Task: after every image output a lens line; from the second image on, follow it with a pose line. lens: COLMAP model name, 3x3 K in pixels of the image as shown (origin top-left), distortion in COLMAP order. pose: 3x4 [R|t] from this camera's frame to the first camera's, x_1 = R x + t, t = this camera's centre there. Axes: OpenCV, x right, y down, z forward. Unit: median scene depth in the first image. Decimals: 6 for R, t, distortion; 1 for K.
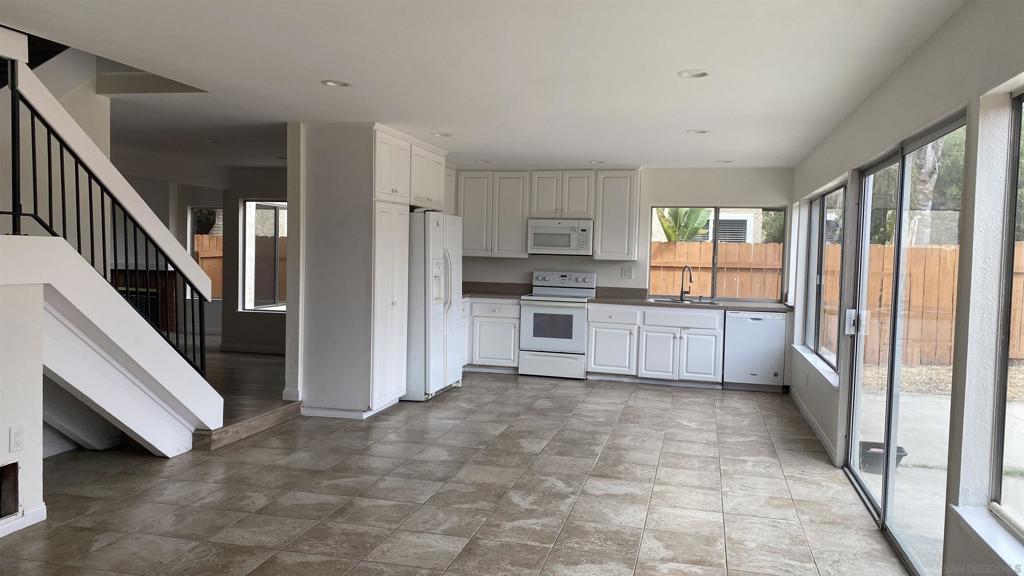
lens RADIAL K [[777.8, 0, 512.0], [0, 777.8, 288.0], [0, 0, 1]] dist [0.099024, -0.000789]
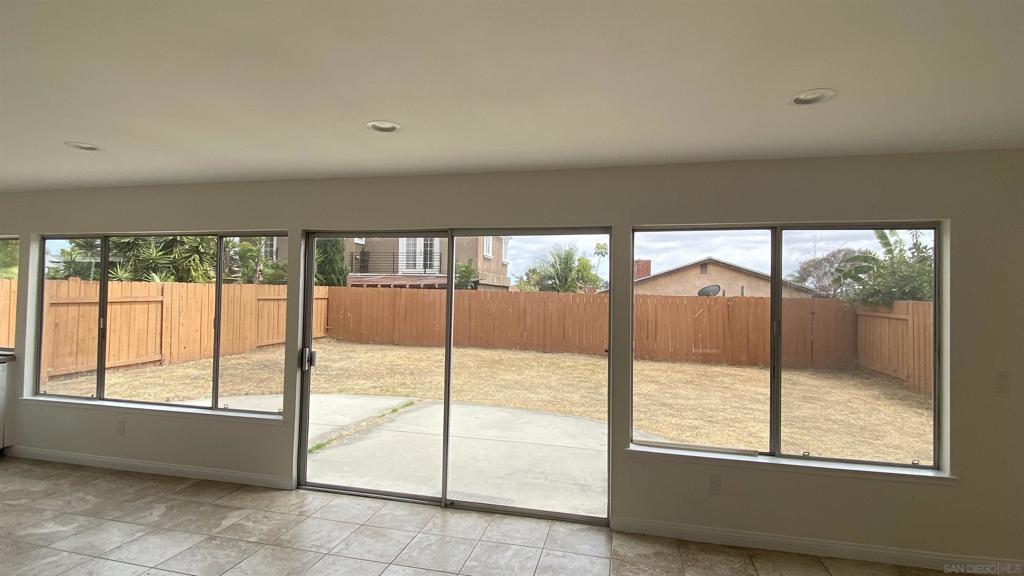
lens RADIAL K [[503.3, 0, 512.0], [0, 503.3, 288.0], [0, 0, 1]] dist [0.000377, 0.000050]
pose [[0.001341, -0.003701, 0.999992, -0.184555], [0.033250, 0.999440, 0.003654, -0.032254], [-0.999446, 0.033245, 0.001463, 0.408538]]
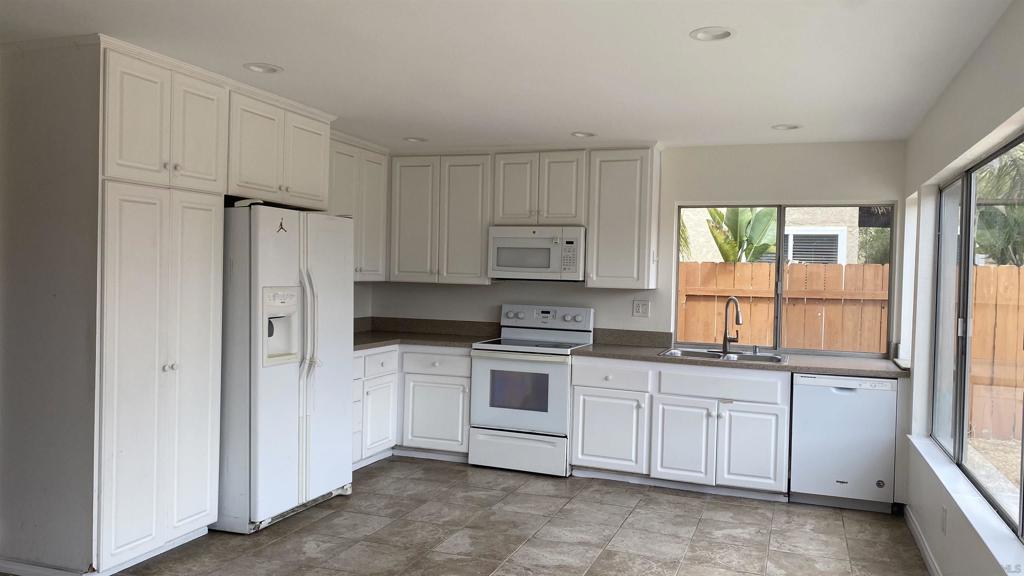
lens RADIAL K [[796.8, 0, 512.0], [0, 796.8, 288.0], [0, 0, 1]] dist [0.034565, -0.003233]
pose [[0.994634, 0.001971, -0.103440, 0.115035], [-0.005192, 0.999510, -0.030877, -0.015784], [0.103329, 0.031249, 0.994156, 0.345050]]
